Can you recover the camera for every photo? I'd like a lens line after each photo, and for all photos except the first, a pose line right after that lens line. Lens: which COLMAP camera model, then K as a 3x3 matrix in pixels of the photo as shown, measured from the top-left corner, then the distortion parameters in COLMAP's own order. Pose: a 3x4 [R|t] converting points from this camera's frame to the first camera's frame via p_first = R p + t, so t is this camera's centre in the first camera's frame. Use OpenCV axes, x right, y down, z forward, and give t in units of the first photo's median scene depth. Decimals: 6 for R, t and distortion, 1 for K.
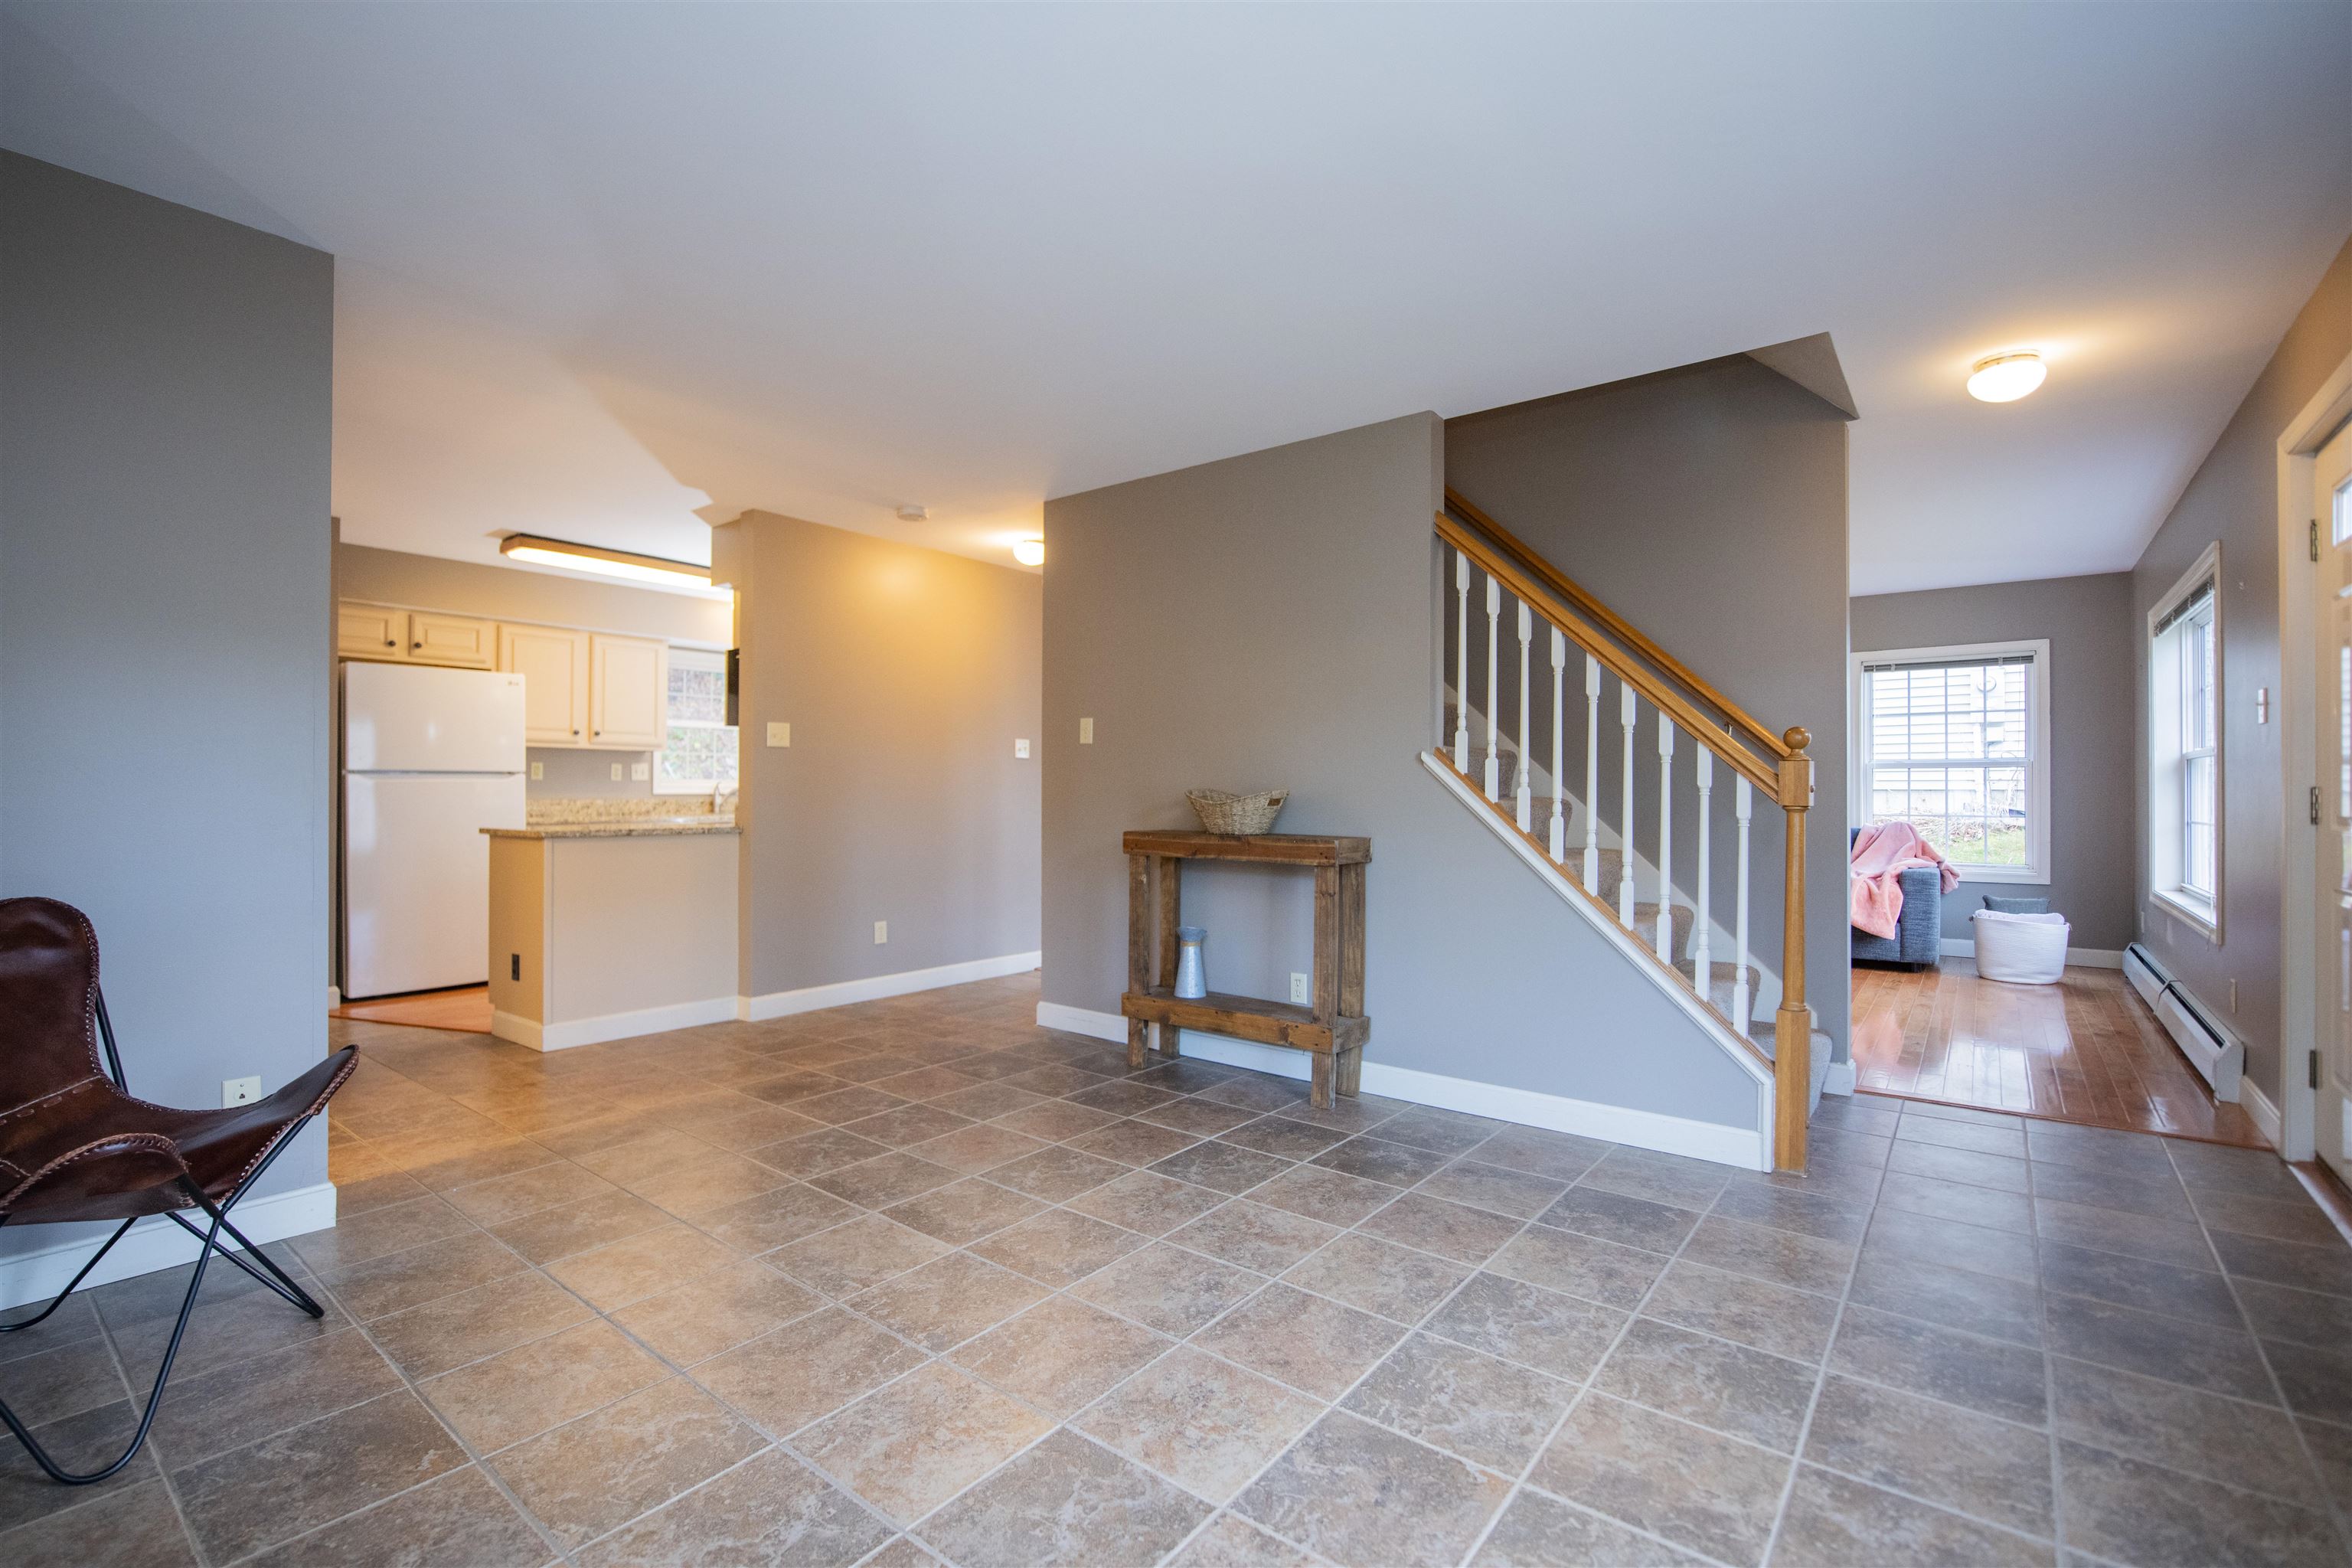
lens RADIAL K [[1033.9, 0, 1169.2], [0, 1033.9, 786.3], [0, 0, 1]] dist [-0.026085, -0.000255]
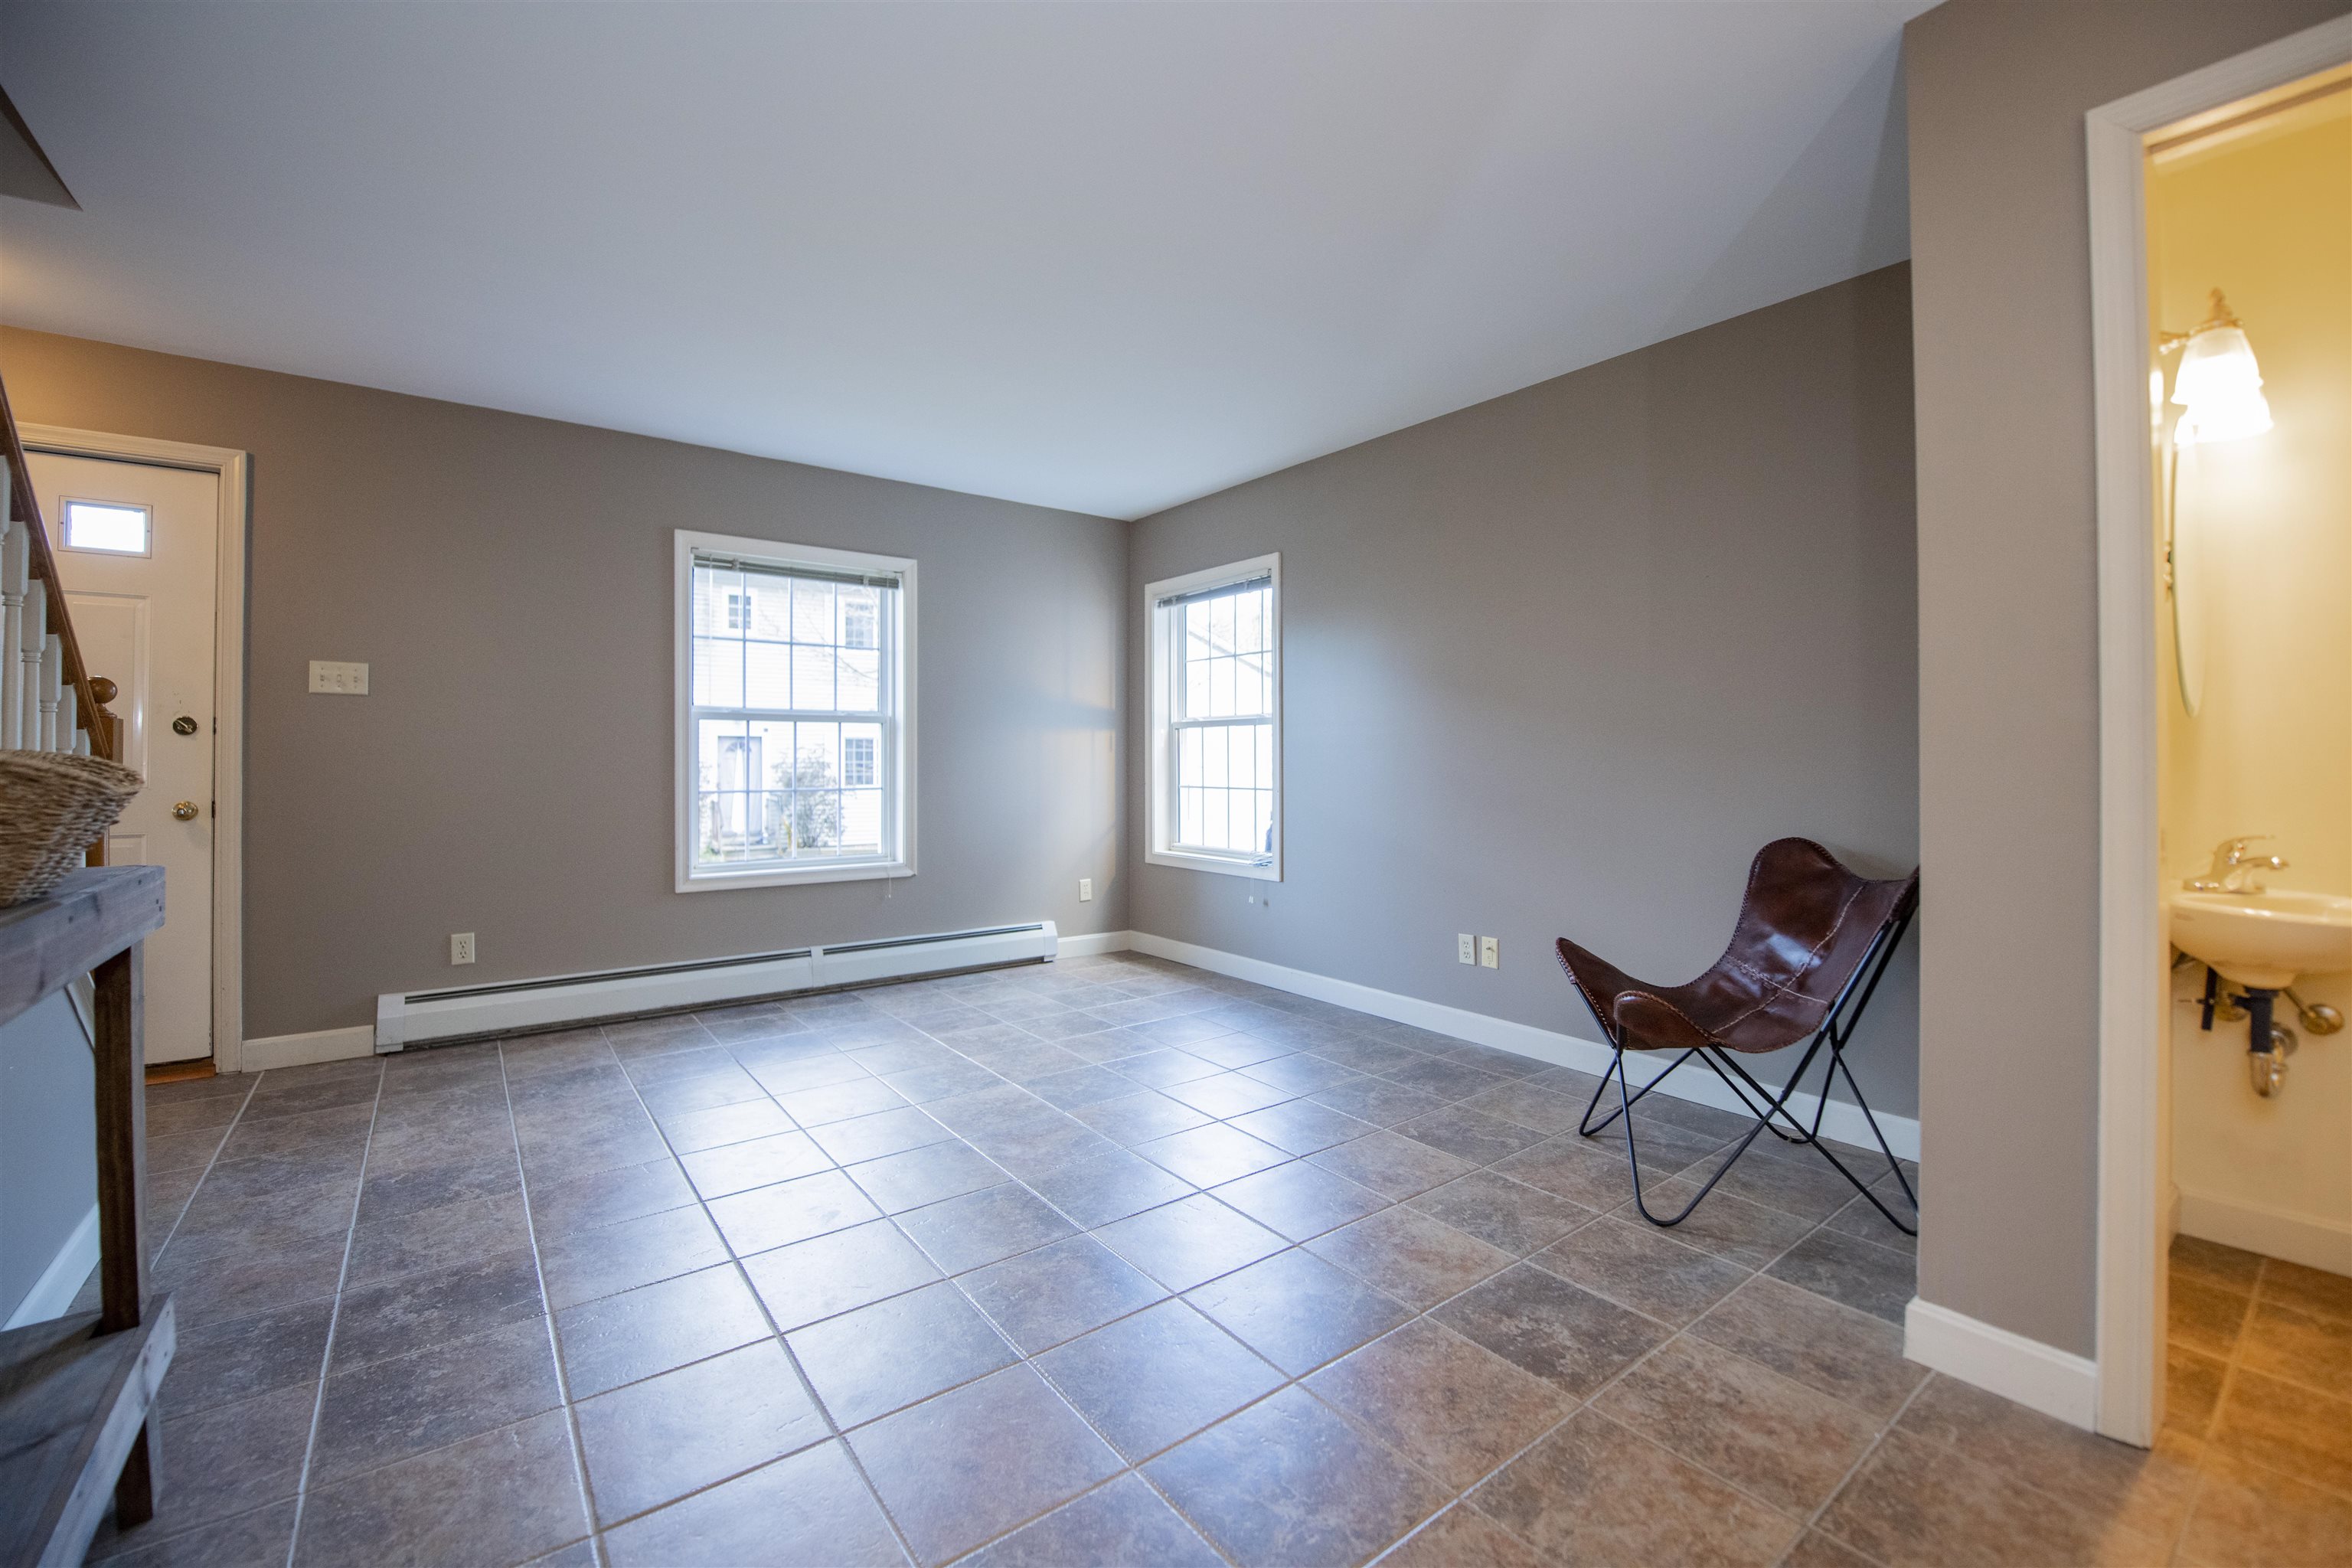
lens RADIAL K [[973.9, 0, 1185.5], [0, 973.9, 756.8], [0, 0, 1]] dist [-0.004027, -0.000236]
pose [[-0.970549, -0.006054, 0.240826, -0.485217], [-0.007237, 0.999966, -0.004030, 0.011906], [-0.240793, -0.005654, -0.970560, 1.772999]]
